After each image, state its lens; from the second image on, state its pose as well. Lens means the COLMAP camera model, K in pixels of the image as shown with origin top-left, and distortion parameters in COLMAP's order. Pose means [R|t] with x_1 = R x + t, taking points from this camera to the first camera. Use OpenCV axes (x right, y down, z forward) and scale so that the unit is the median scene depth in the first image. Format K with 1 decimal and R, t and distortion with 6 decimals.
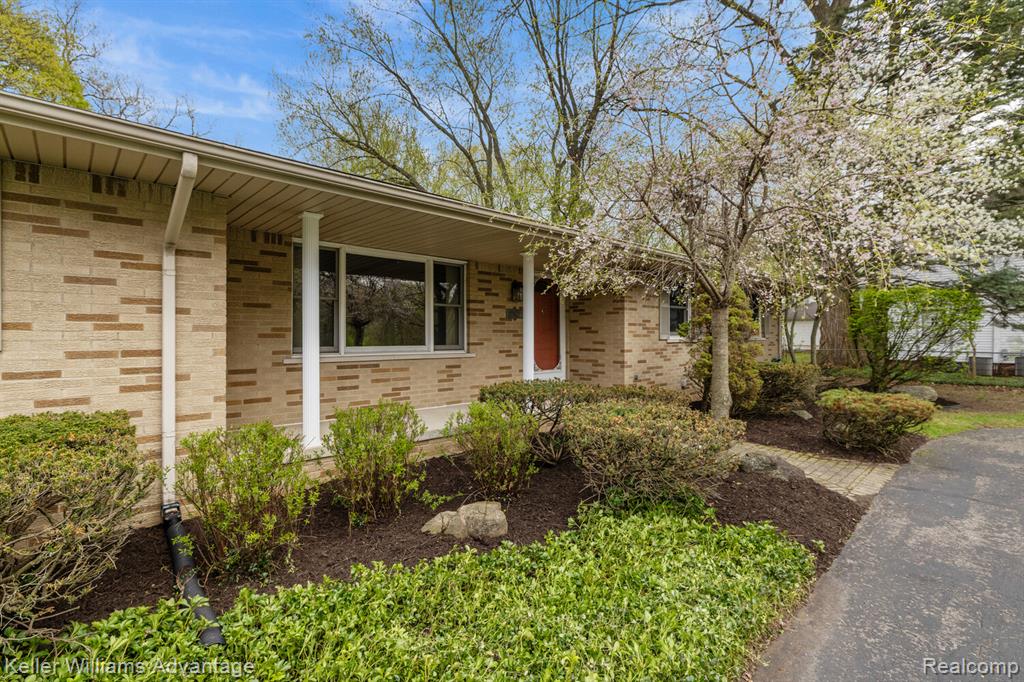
lens RADIAL K [[475.1, 0, 512.0], [0, 475.1, 341.0], [0, 0, 1]] dist [0.000386, 0.000006]
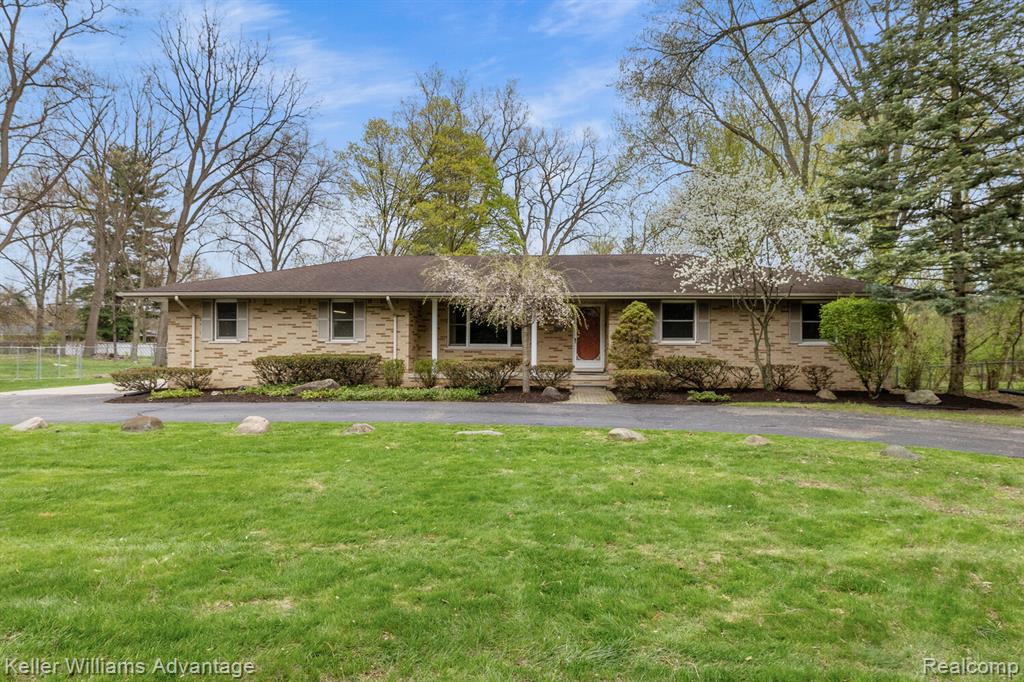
lens RADIAL K [[593.2, 0, 512.0], [0, 593.2, 341.0], [0, 0, 1]] dist [0.022014, 0.000049]
pose [[0.691588, 0.002831, -0.722286, 1.644318], [-0.015433, 0.999822, -0.010859, 0.023141], [0.722127, 0.018657, 0.691509, -0.785315]]
